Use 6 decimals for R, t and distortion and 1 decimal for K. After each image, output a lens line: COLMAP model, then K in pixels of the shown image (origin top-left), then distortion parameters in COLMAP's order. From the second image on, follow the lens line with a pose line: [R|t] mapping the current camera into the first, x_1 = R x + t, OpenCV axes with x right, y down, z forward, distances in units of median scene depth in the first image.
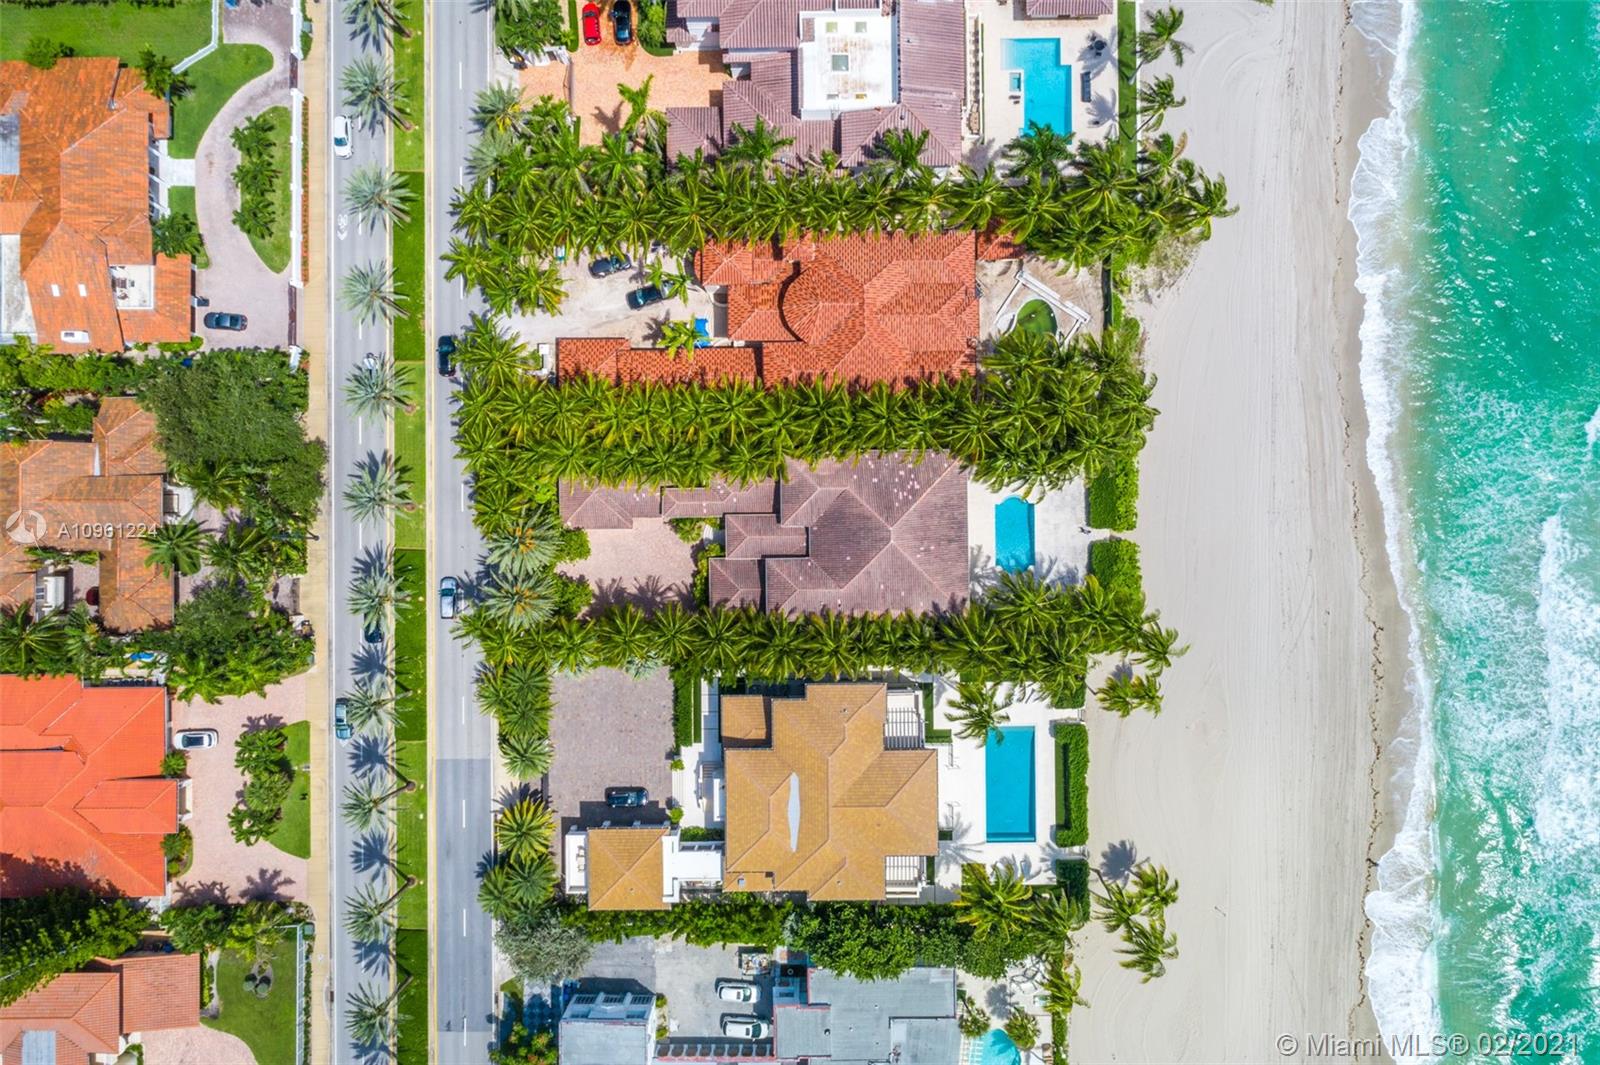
lens RADIAL K [[1107.9, 0, 798.0], [0, 1107.9, 529.5], [0, 0, 1]] dist [-0.003828, 0.003702]
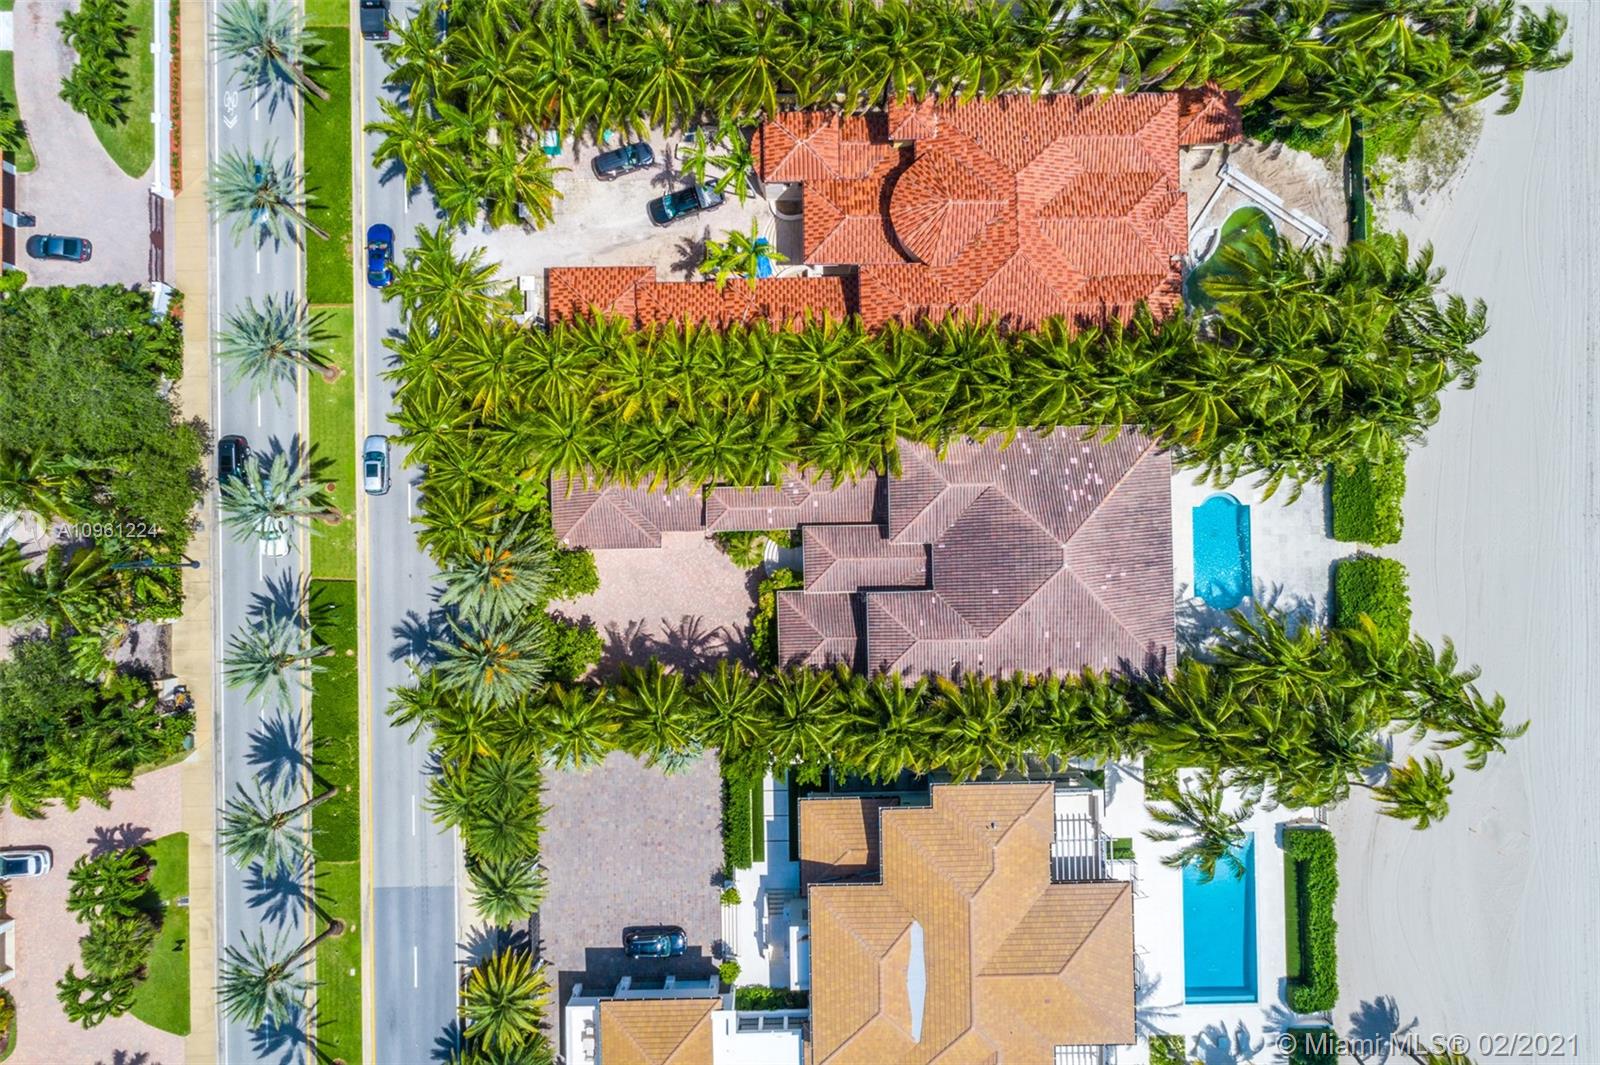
lens RADIAL K [[1107.9, 0, 802.3], [0, 1107.9, 531.8], [0, 0, 1]] dist [-0.003828, 0.003702]
pose [[0.999920, -0.008699, 0.009165, -0.069018], [0.008701, 0.999962, -0.000260, -0.009465], [-0.009163, 0.000340, 0.999958, 0.323514]]
